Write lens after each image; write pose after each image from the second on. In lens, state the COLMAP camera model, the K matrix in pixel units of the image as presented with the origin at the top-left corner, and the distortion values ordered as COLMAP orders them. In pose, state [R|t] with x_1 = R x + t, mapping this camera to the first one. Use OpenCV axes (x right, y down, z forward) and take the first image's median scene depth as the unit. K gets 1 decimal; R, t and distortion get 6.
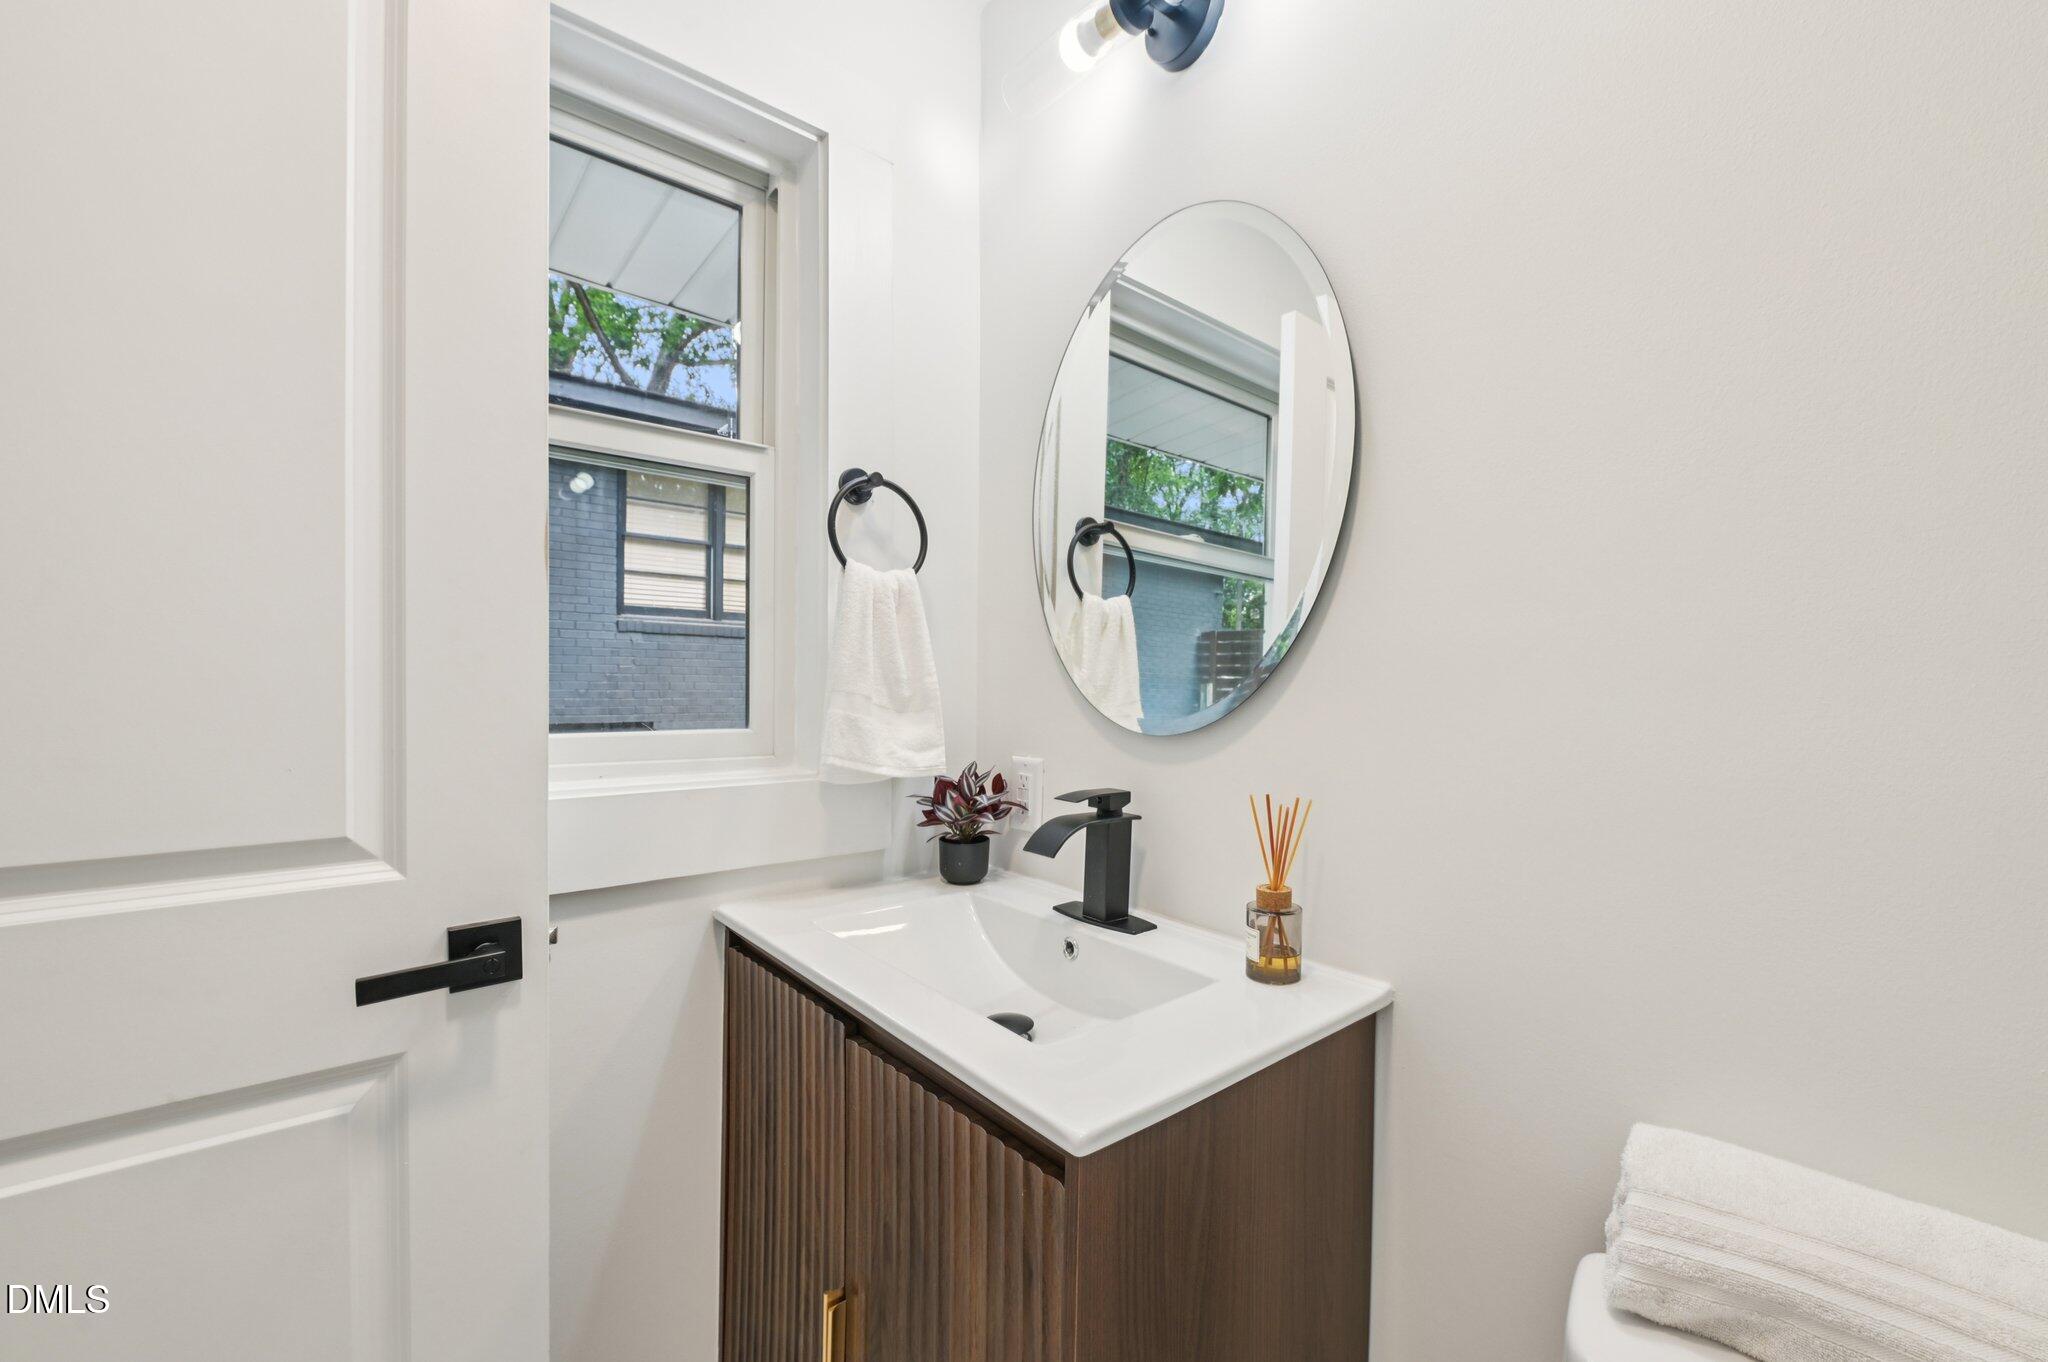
lens RADIAL K [[831.4, 0, 1061.1], [0, 831.4, 709.3], [0, 0, 1]] dist [-0.001319, -0.000177]
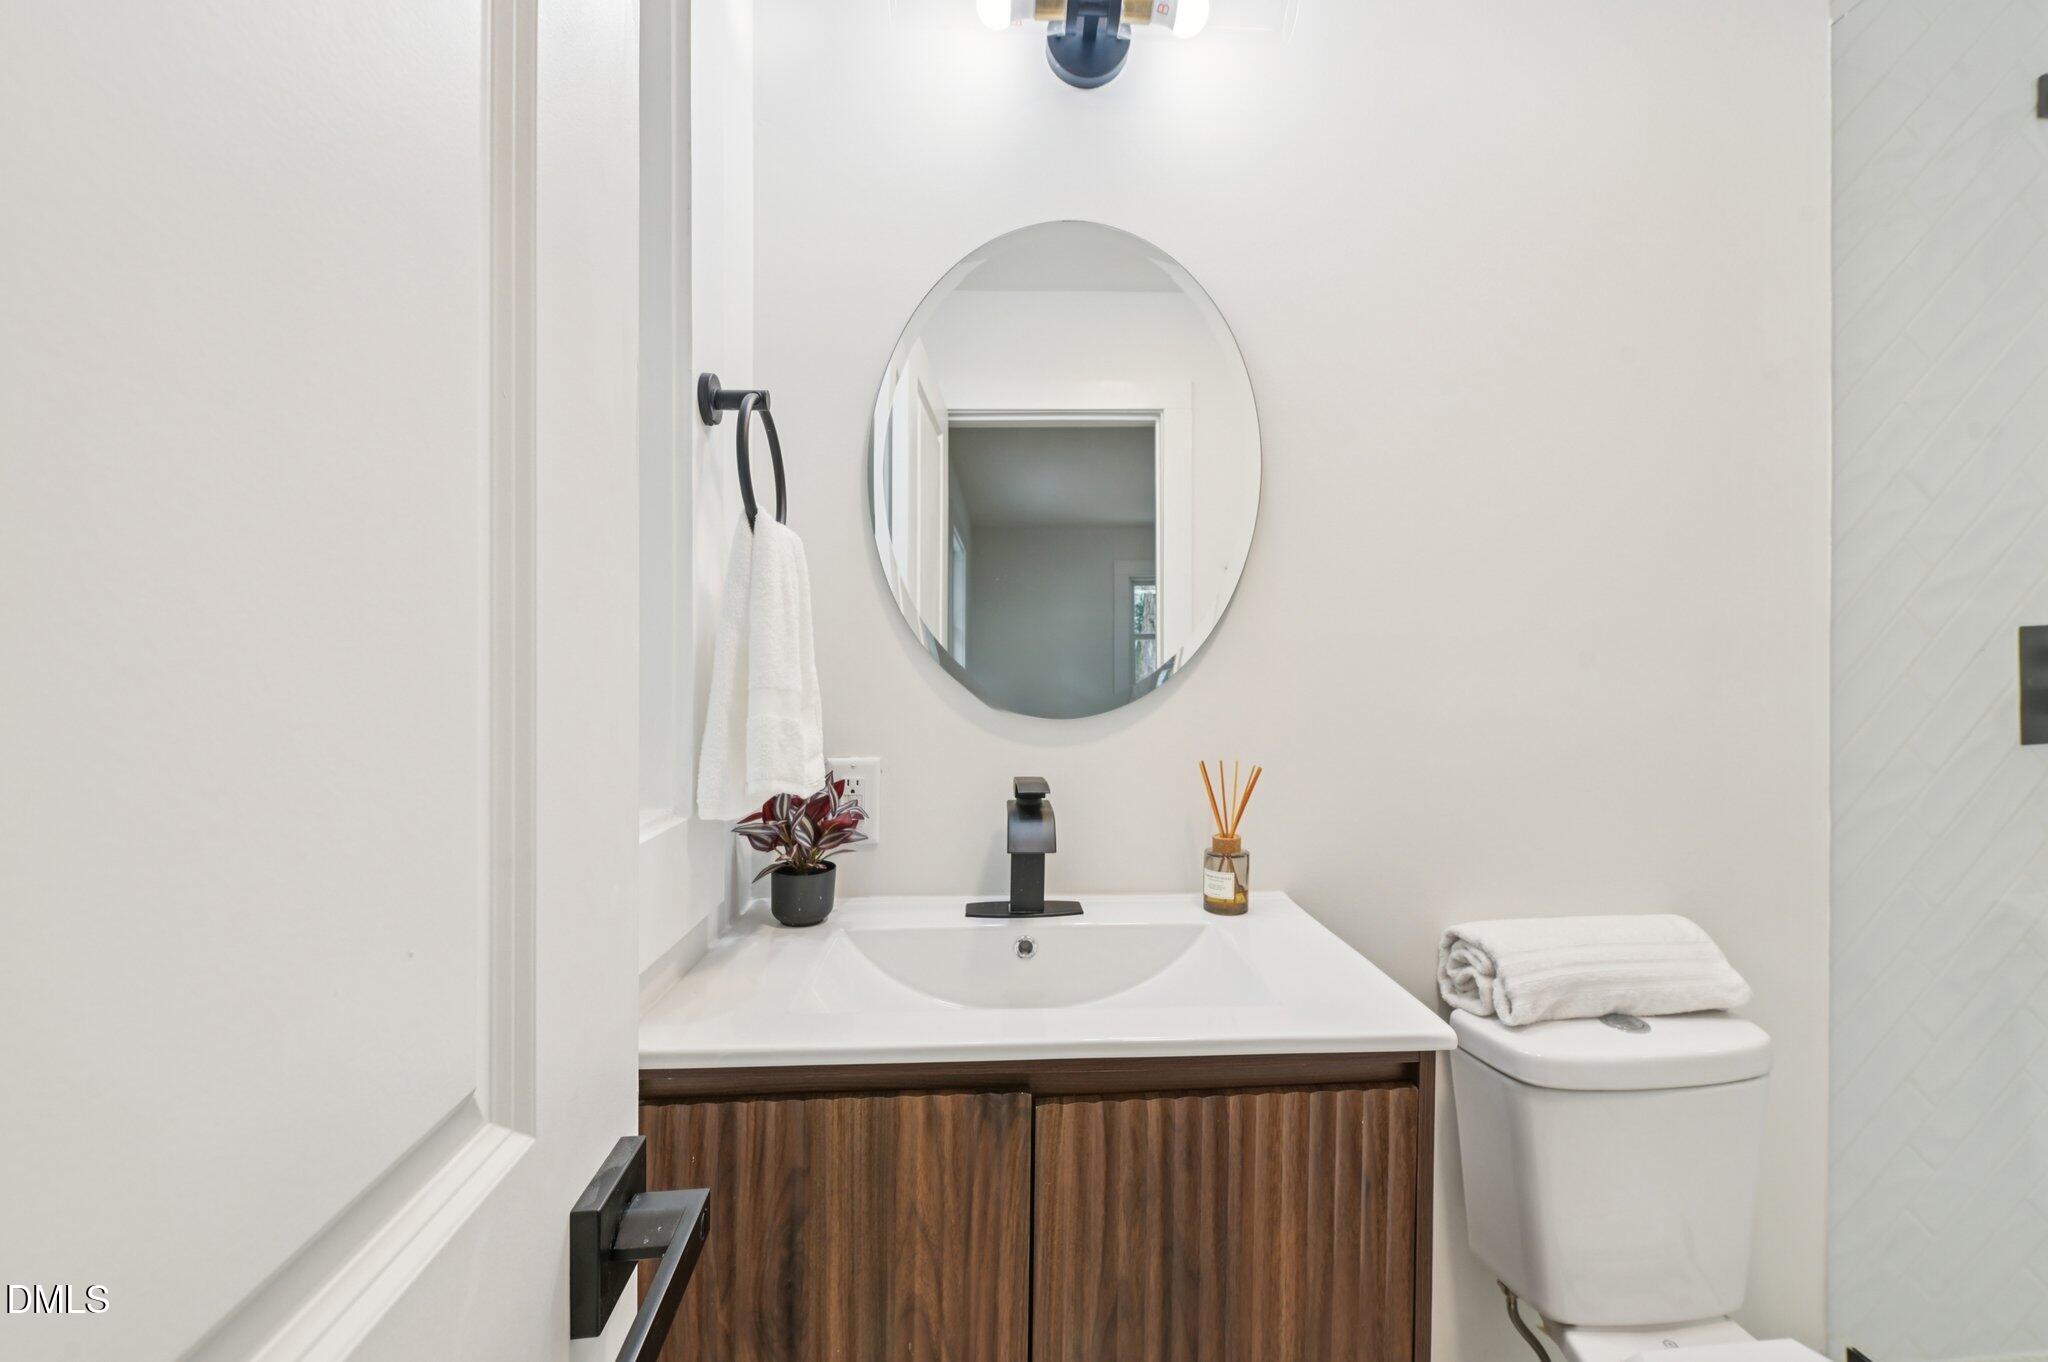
lens RADIAL K [[857.4, 0, 1016.8], [0, 857.4, 681.6], [0, 0, 1]] dist [-0.000863, 0.000009]
pose [[0.606746, -0.024200, 0.794527, -0.926138], [0.026005, 0.999606, 0.010587, -0.037366], [-0.794470, 0.014238, 0.607136, 0.478385]]
